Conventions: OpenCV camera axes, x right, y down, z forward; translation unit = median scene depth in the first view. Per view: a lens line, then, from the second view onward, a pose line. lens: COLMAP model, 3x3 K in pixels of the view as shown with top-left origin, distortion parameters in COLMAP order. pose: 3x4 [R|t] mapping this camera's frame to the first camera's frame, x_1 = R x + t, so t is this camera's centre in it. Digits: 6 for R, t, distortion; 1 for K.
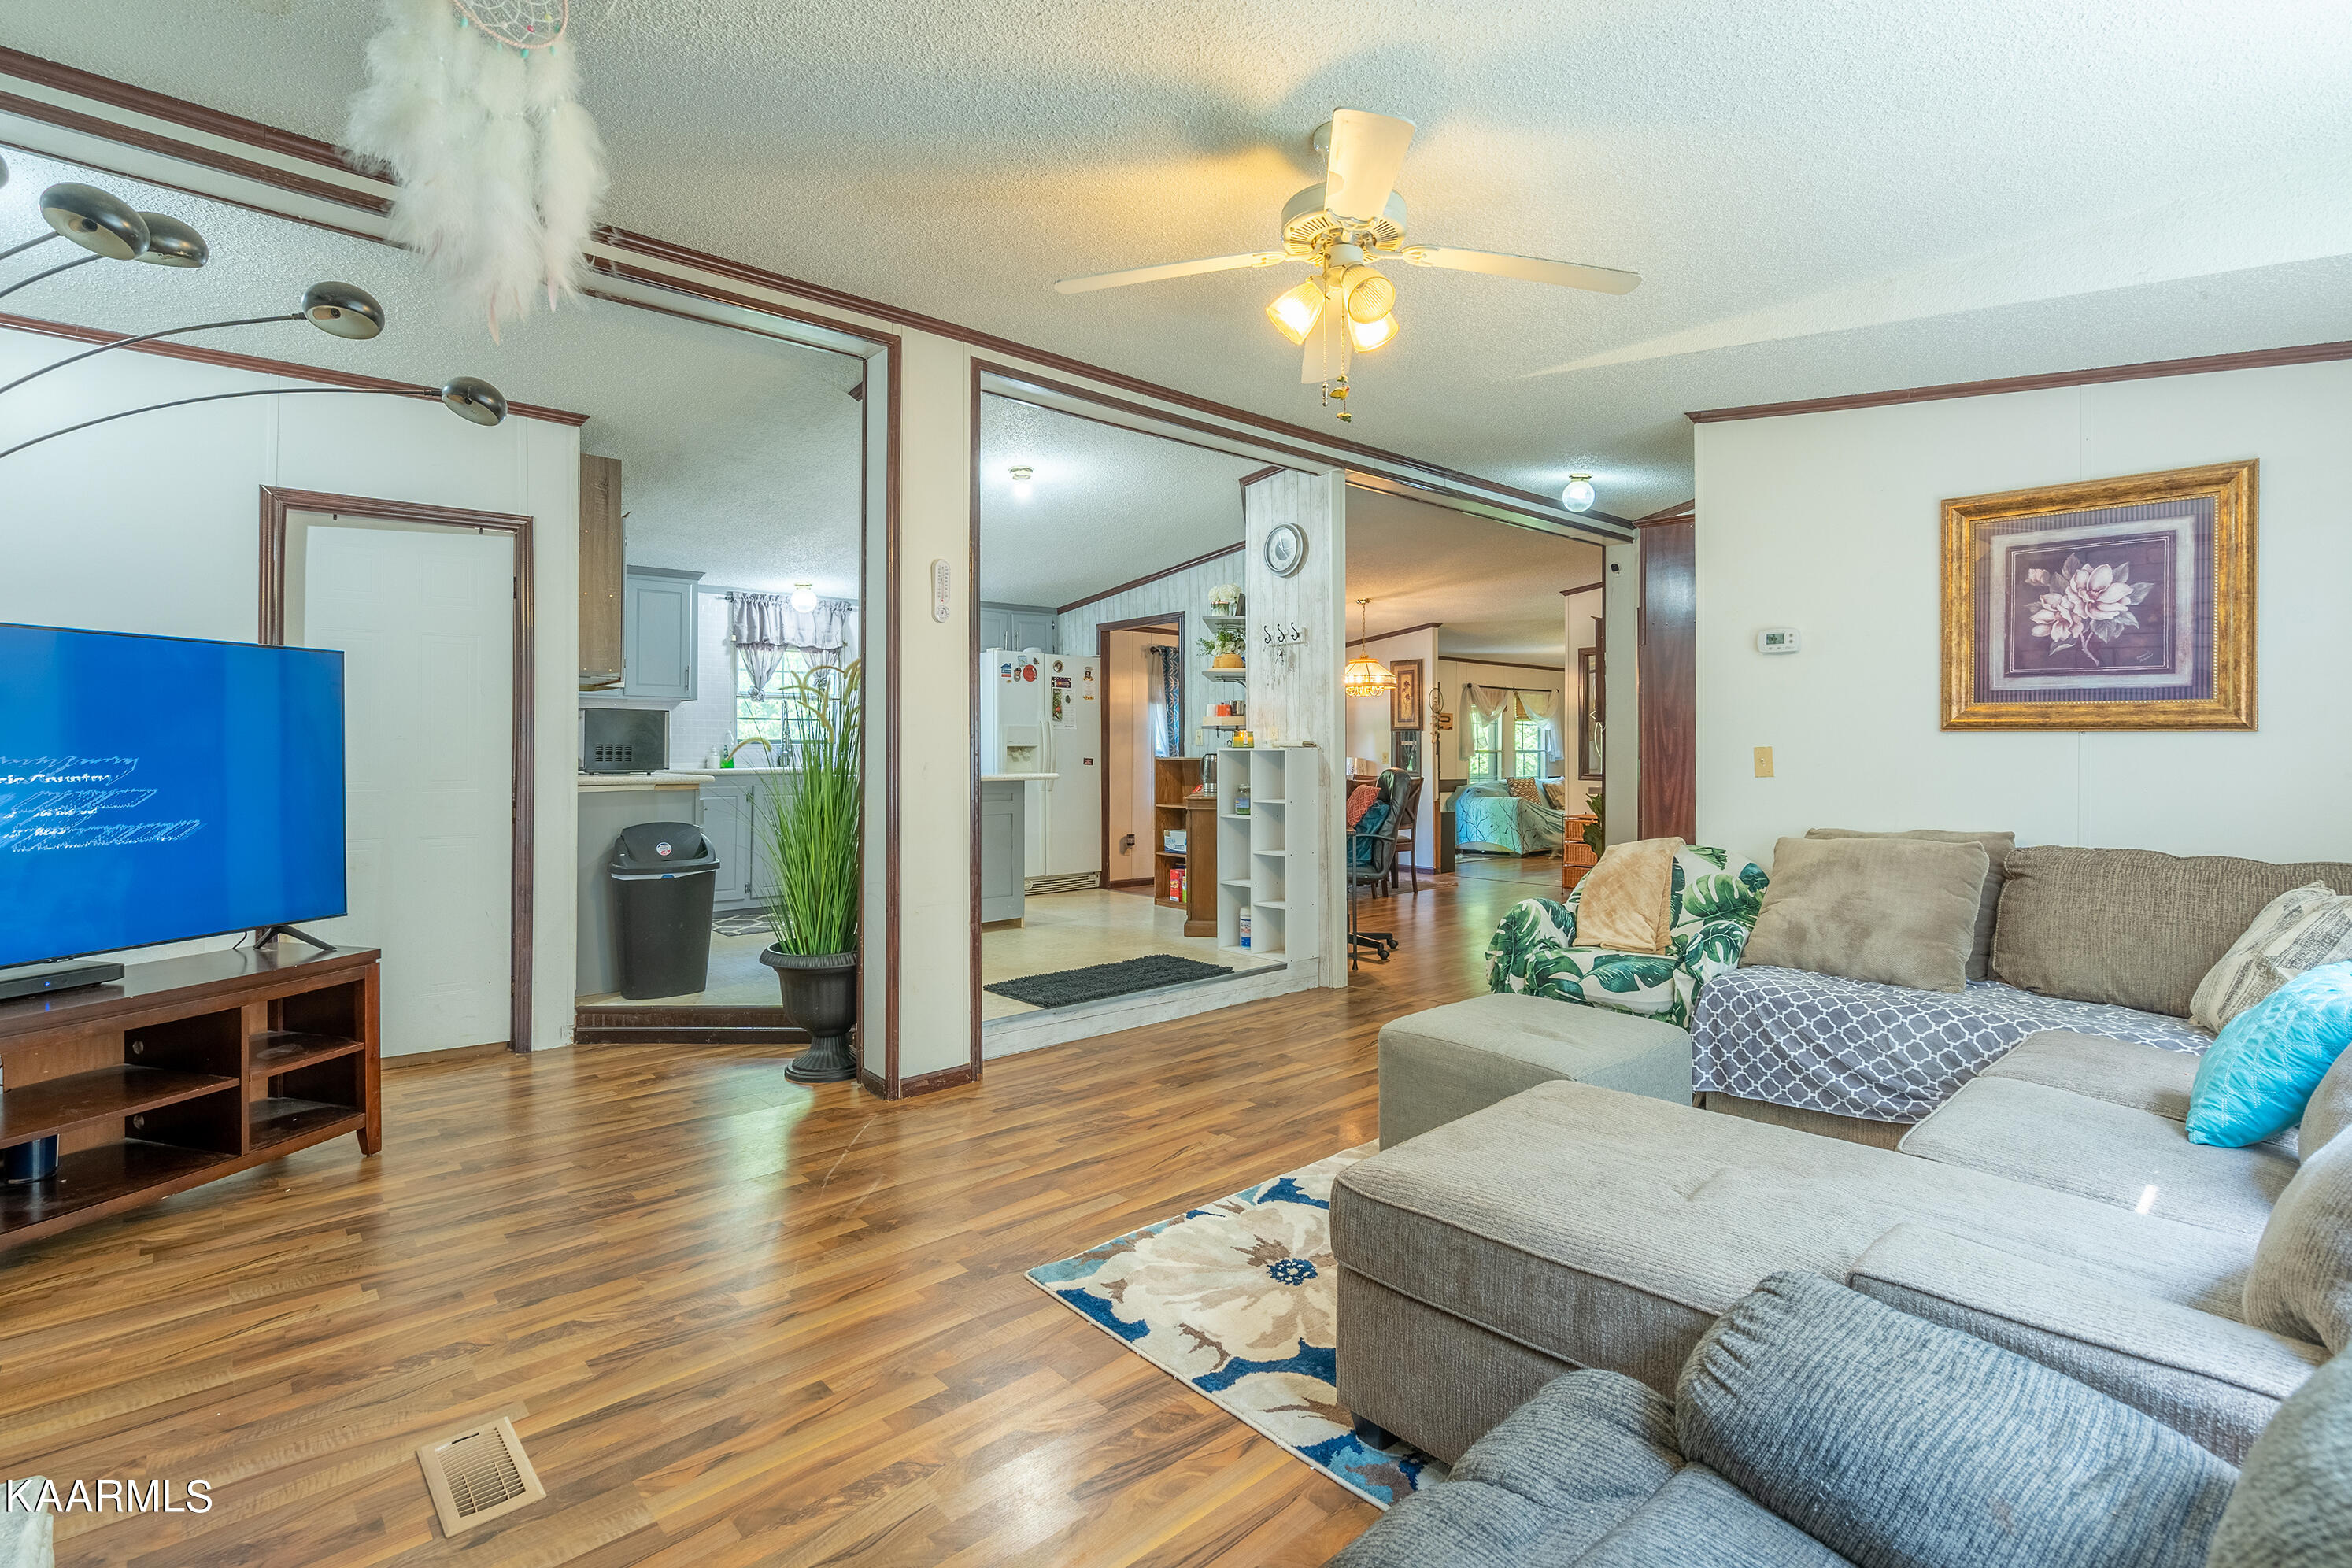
lens RADIAL K [[1095.6, 0, 1184.9], [0, 1095.6, 760.1], [0, 0, 1]] dist [-0.002433, 0.001324]
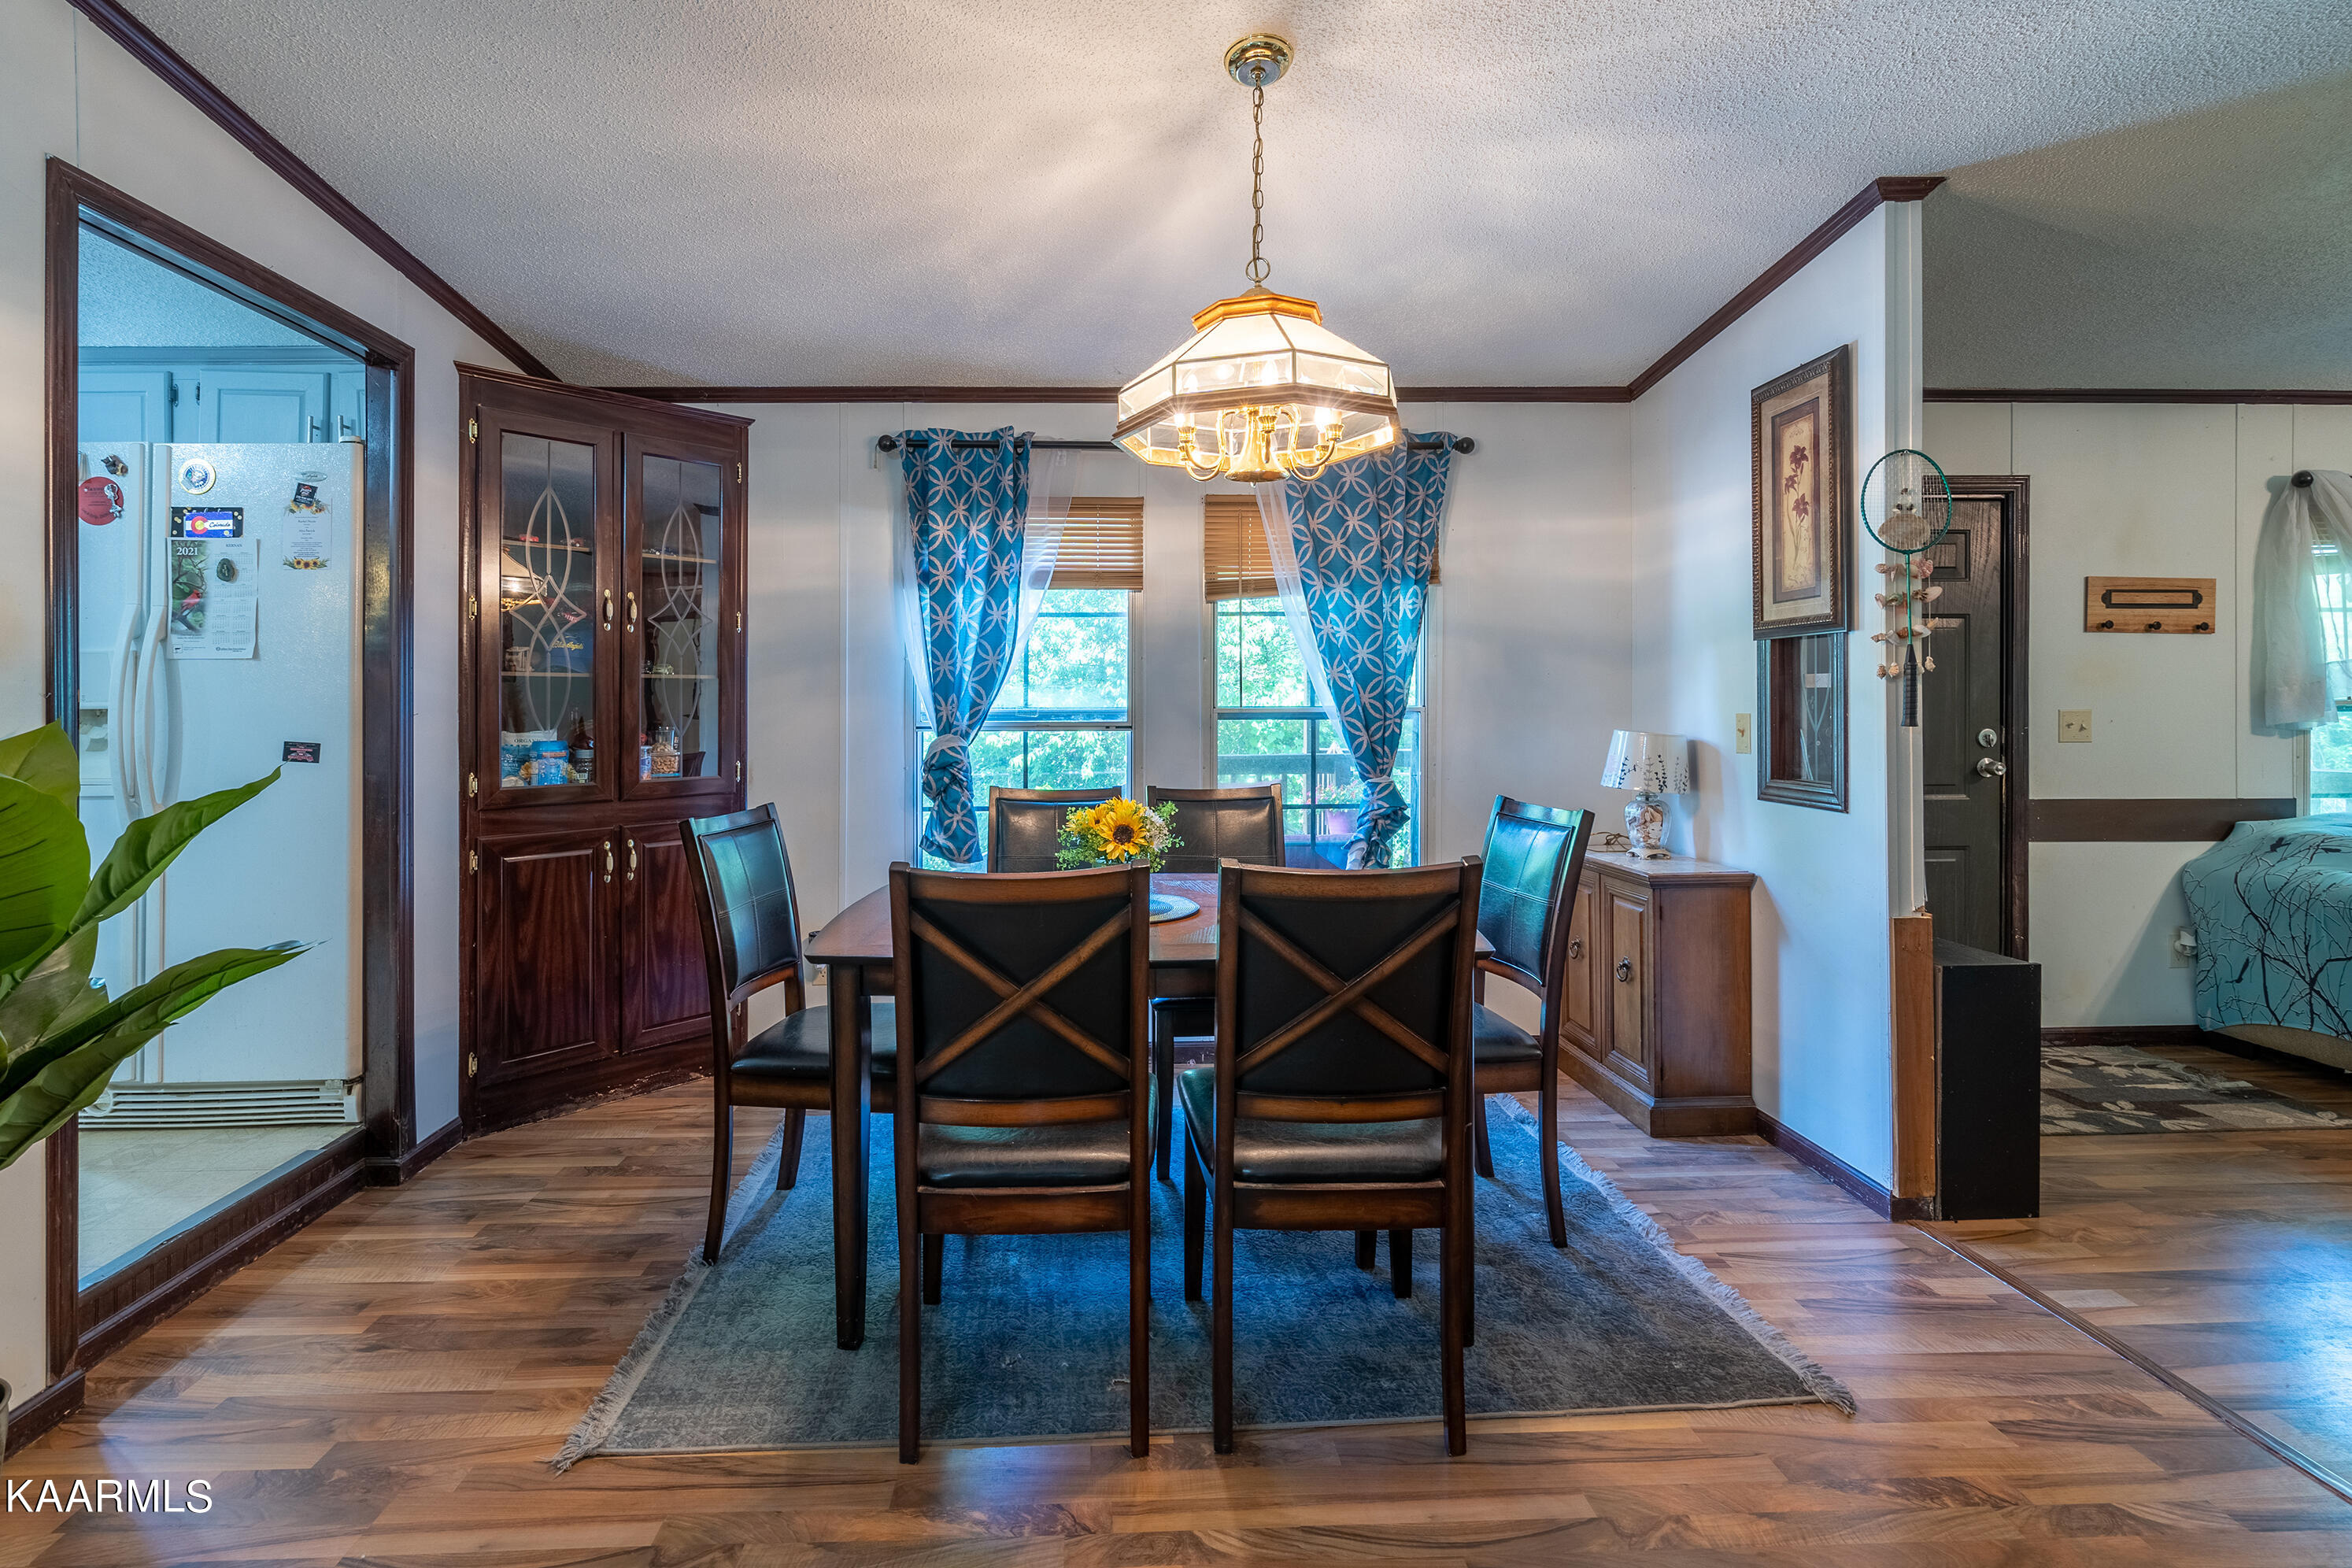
lens RADIAL K [[1095.6, 0, 1122.5], [0, 1095.6, 703.0], [0, 0, 1]] dist [-0.002433, 0.001324]
pose [[0.768953, -0.002778, -0.639299, 0.329756], [0.001589, 0.999996, -0.002434, -0.013204], [0.639304, 0.000856, 0.768954, 0.925733]]
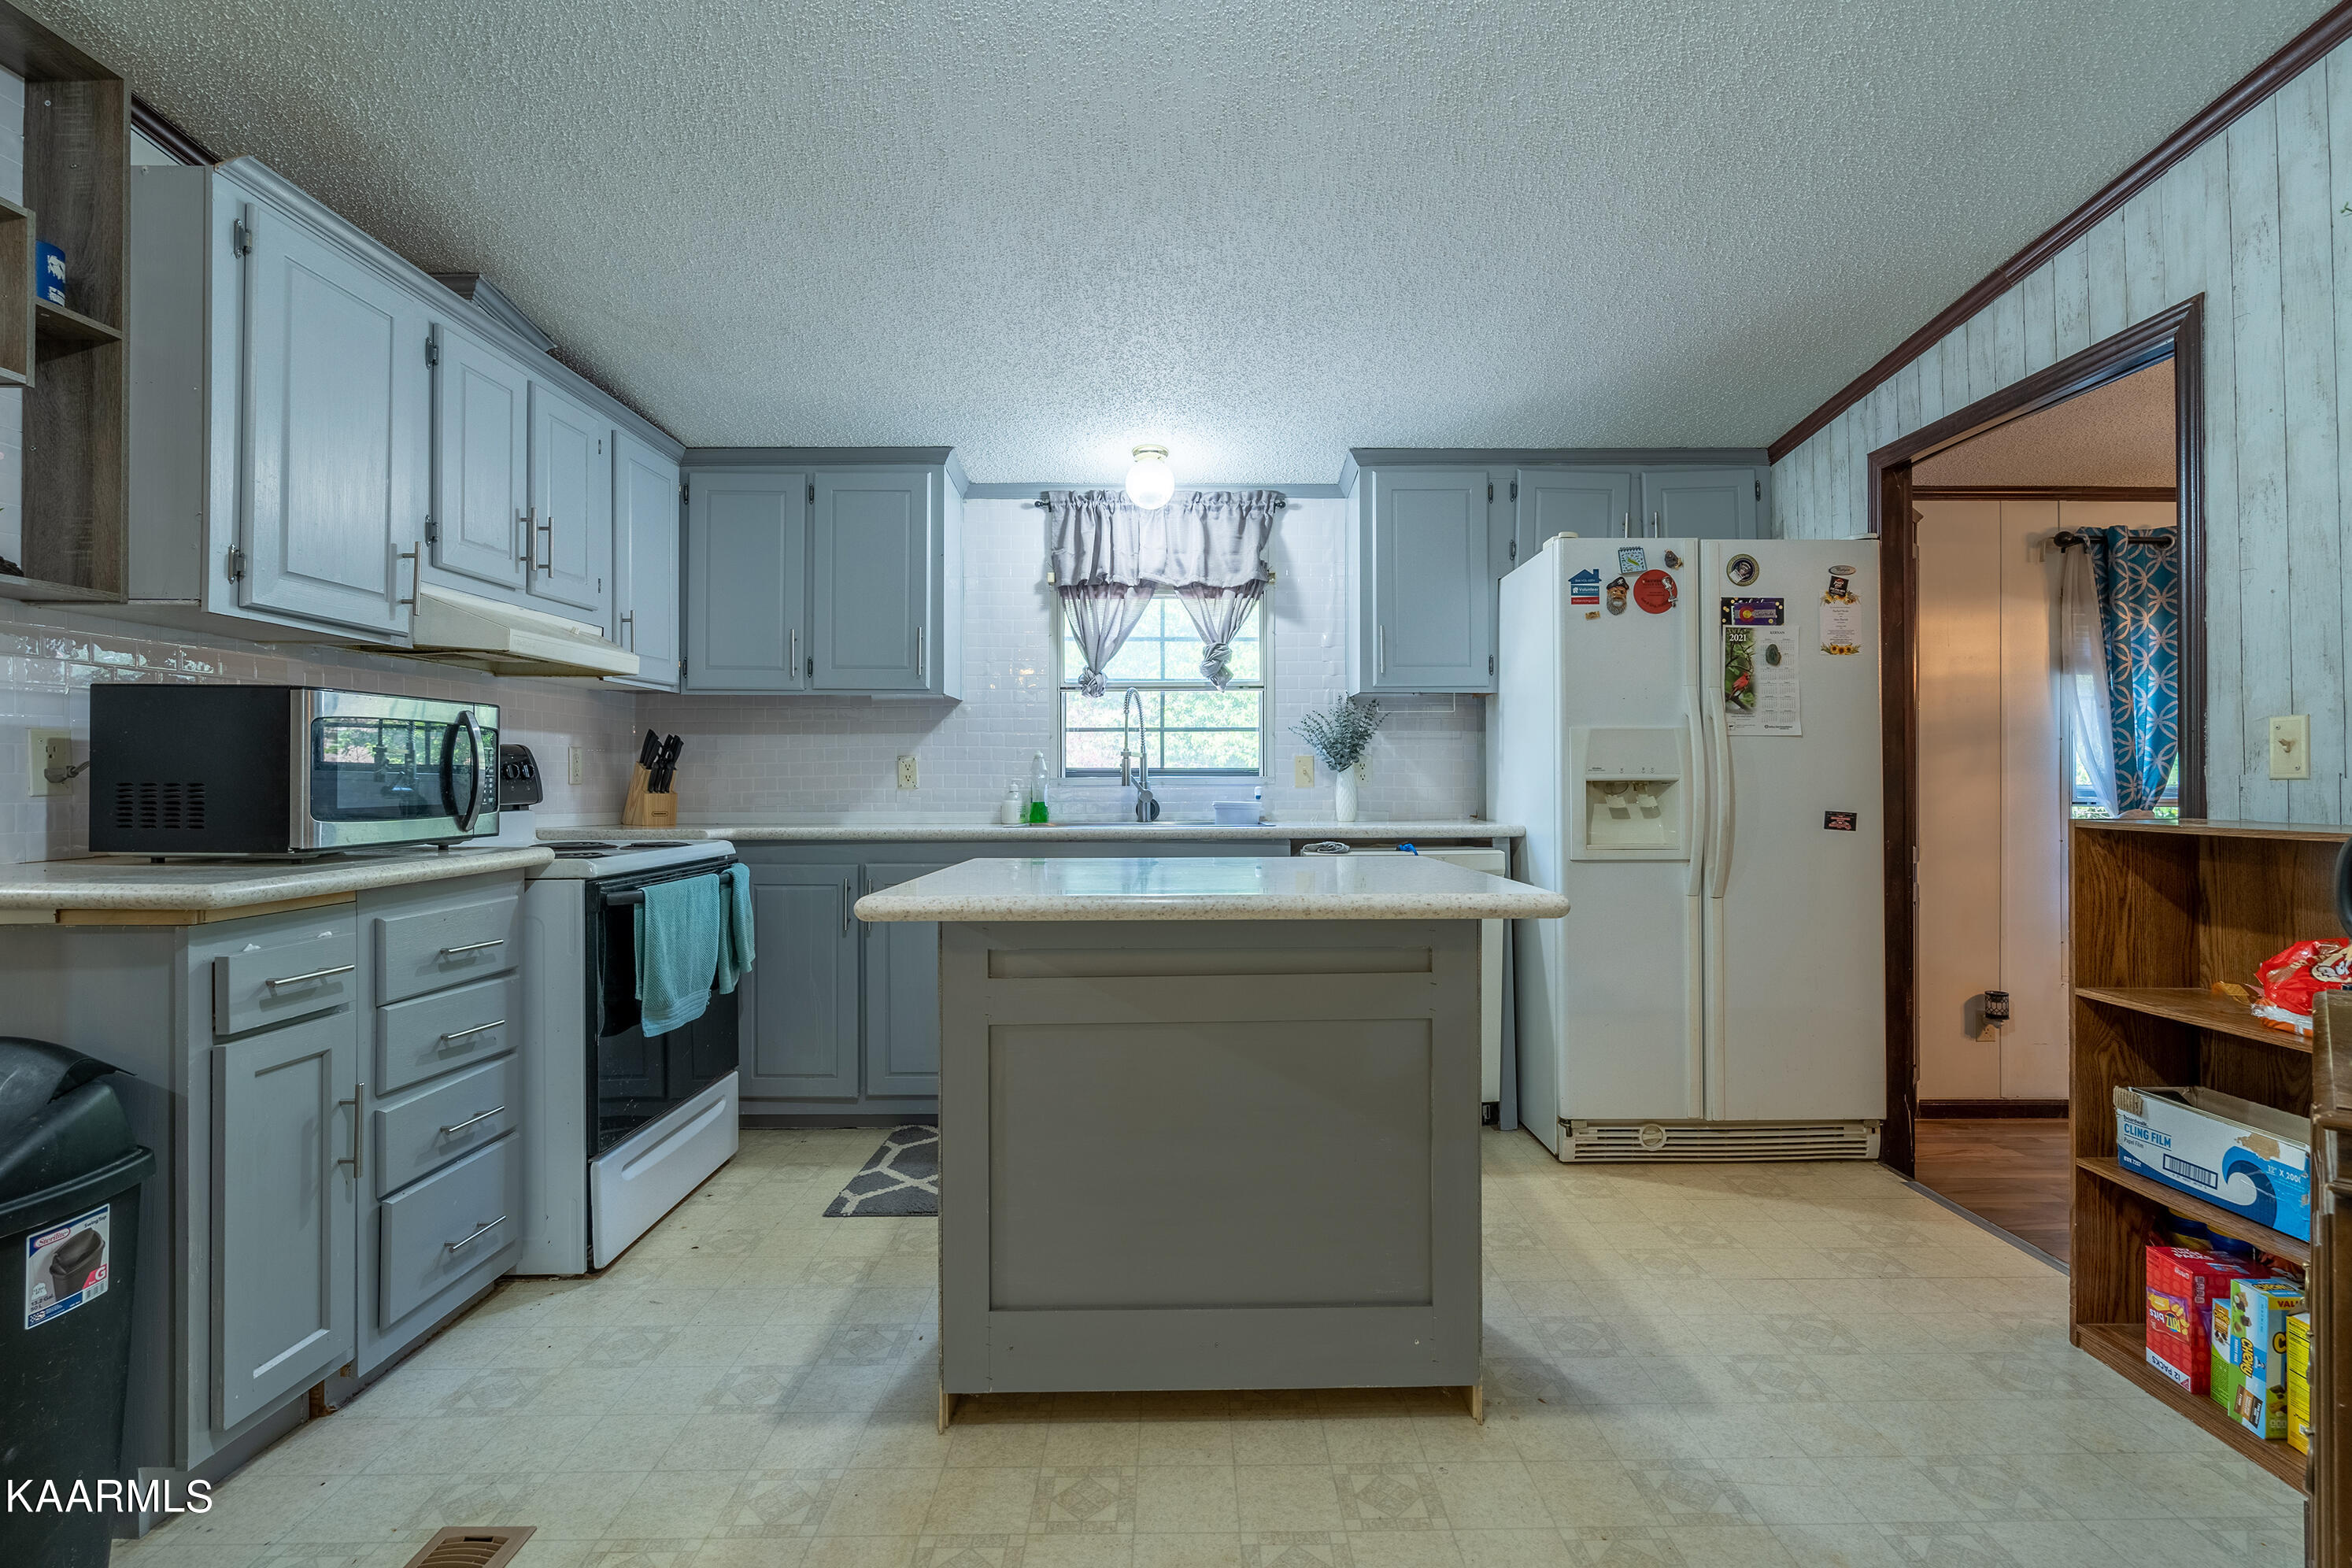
lens RADIAL K [[1095.6, 0, 1194.0], [0, 1095.6, 777.9], [0, 0, 1]] dist [-0.002433, 0.001324]
pose [[0.761677, -0.003139, -0.647950, -0.014953], [-0.005125, 0.999928, -0.010869, -0.008549], [0.647937, 0.011599, 0.761606, 0.590909]]
